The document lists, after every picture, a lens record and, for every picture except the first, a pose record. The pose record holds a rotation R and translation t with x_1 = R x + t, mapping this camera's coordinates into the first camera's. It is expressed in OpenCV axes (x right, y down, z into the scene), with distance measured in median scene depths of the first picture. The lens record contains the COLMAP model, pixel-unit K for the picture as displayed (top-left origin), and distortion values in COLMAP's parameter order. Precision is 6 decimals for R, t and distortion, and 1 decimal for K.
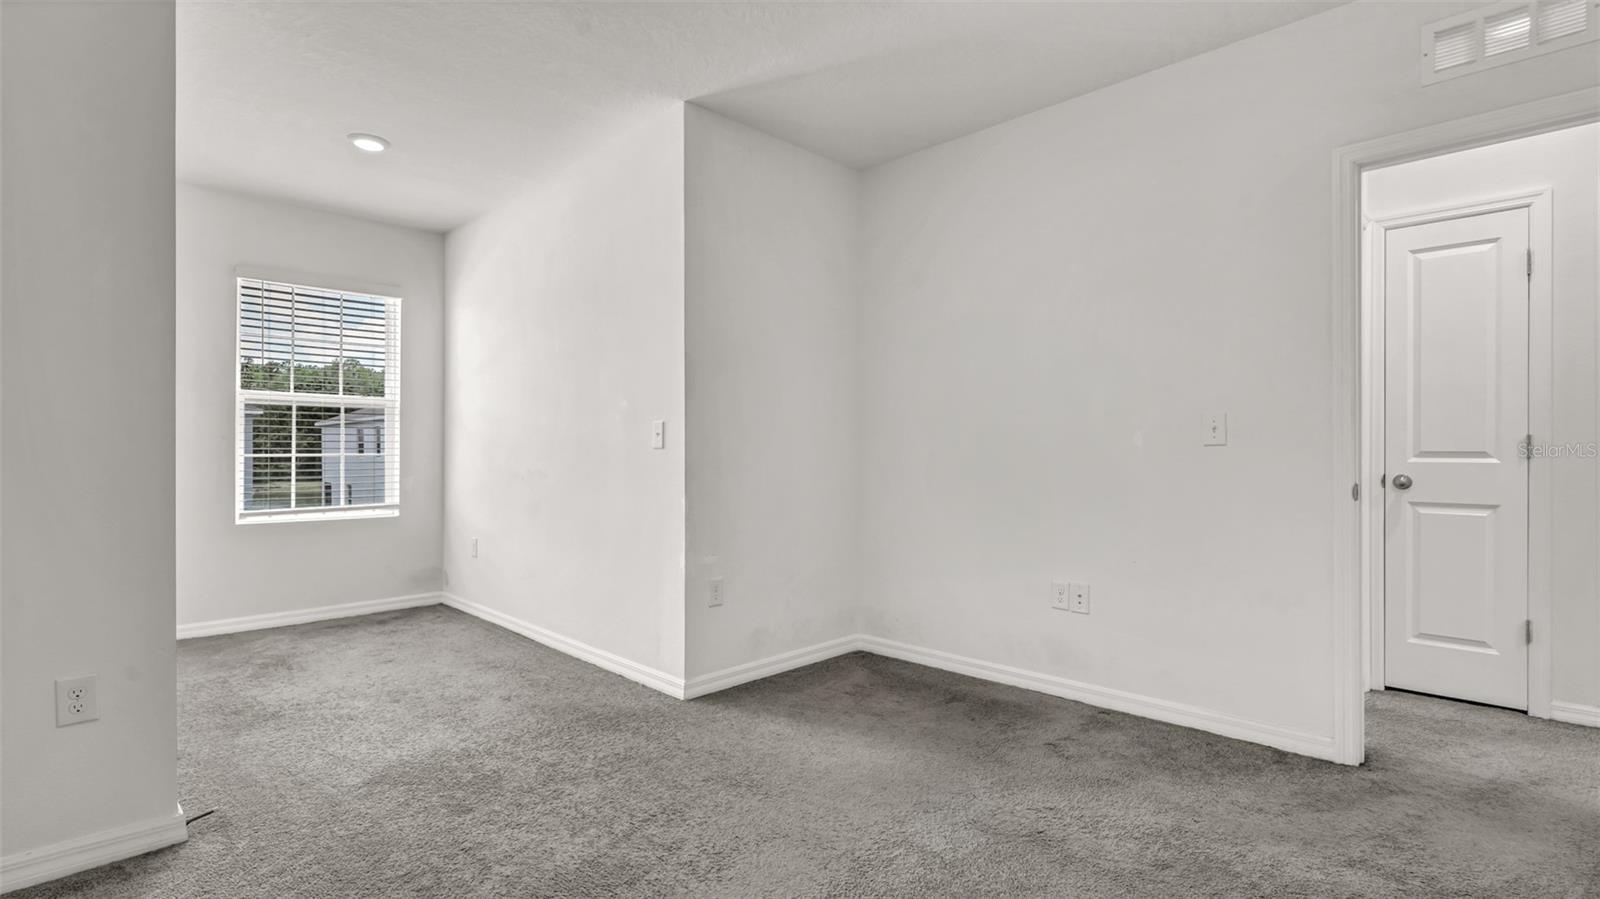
lens RADIAL K [[745.0, 0, 800.0], [0, 745.0, 449.5], [0, 0, 1]] dist [-0.000375, -0.000009]
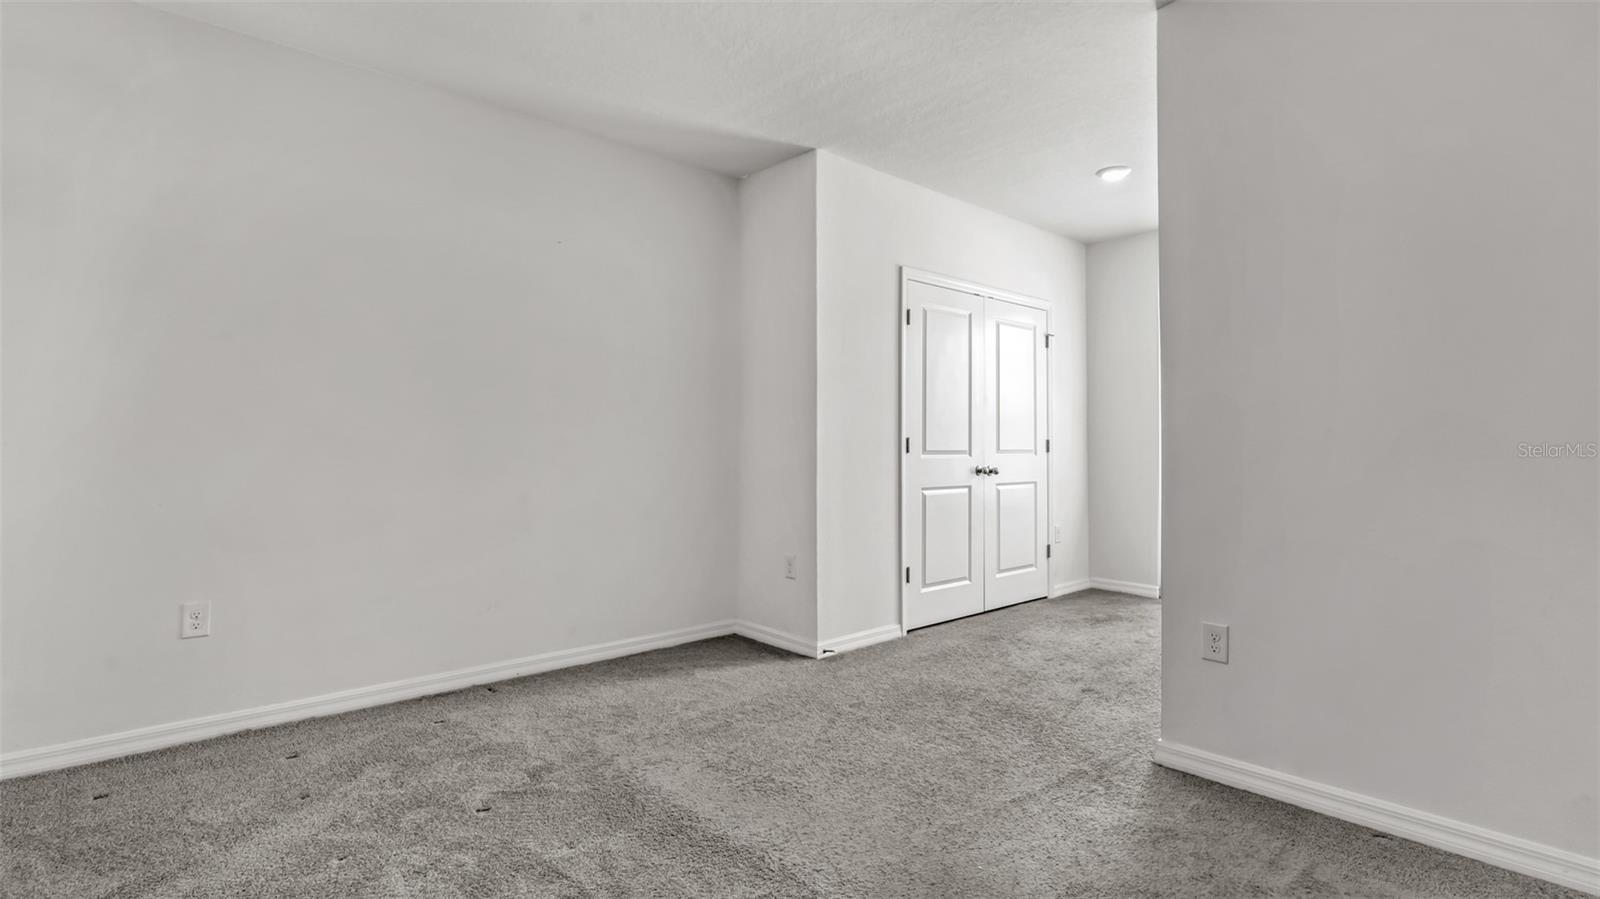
lens RADIAL K [[771.9, 0, 801.0], [0, 771.9, 440.6], [0, 0, 1]] dist [-0.002995, -0.000354]
pose [[-0.044990, -0.004735, -0.998976, 0.677797], [0.002265, 0.999986, -0.004842, -0.001795], [0.998985, -0.002480, -0.044979, 0.660724]]
